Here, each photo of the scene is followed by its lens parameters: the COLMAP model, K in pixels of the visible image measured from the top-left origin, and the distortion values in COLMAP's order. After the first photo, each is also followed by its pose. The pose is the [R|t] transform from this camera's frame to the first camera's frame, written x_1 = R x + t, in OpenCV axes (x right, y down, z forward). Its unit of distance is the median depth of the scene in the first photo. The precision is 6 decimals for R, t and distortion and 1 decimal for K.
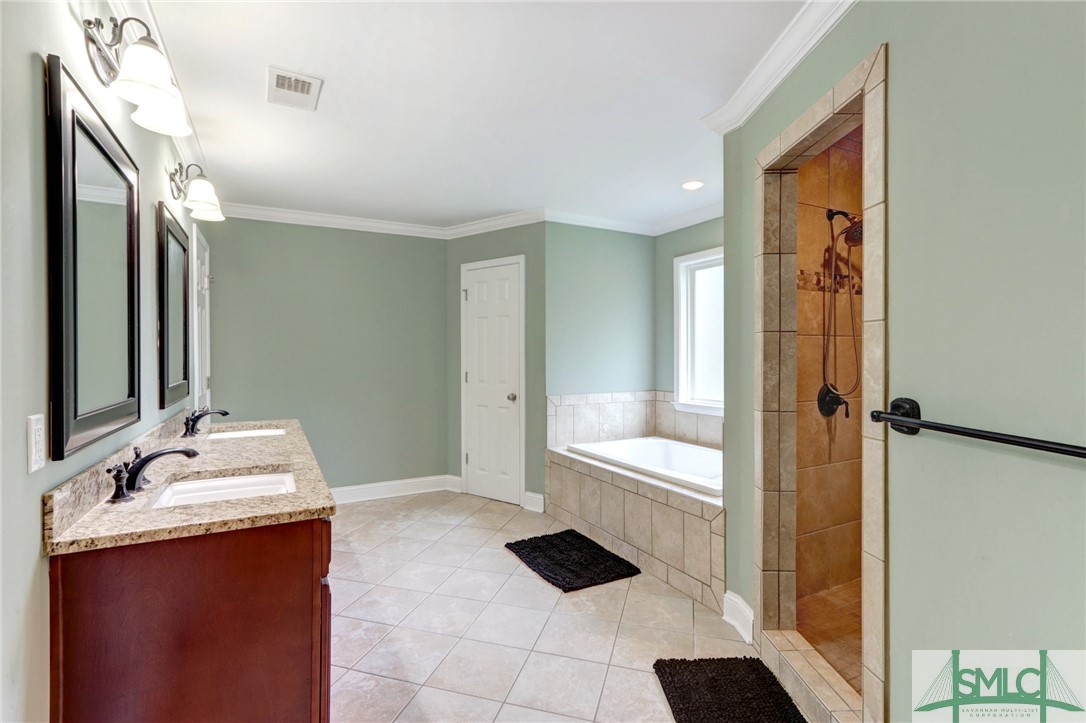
lens RADIAL K [[508.6, 0, 529.2], [0, 508.6, 358.5], [0, 0, 1]] dist [0.002510, 0.000080]
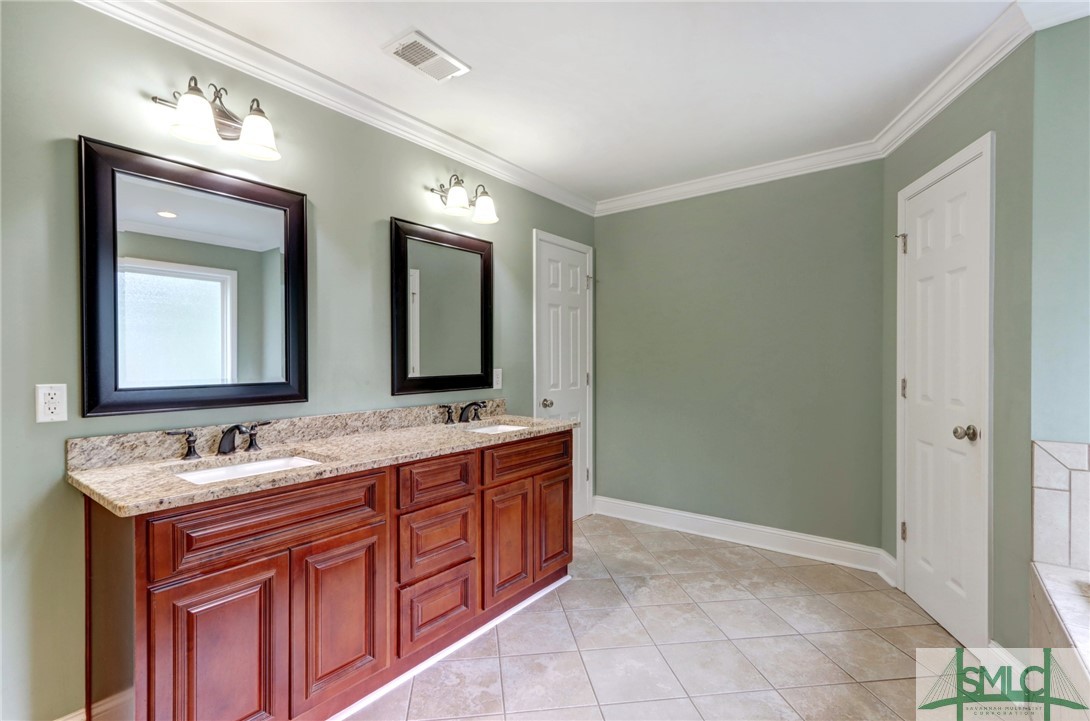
lens RADIAL K [[510.4, 0, 545.0], [0, 510.4, 360.5], [0, 0, 1]] dist [0.002321, 0.000213]
pose [[0.414889, 0.005171, -0.909857, 0.268956], [-0.006501, 0.999975, 0.002719, 0.008128], [0.909849, 0.004787, 0.414912, 0.464503]]
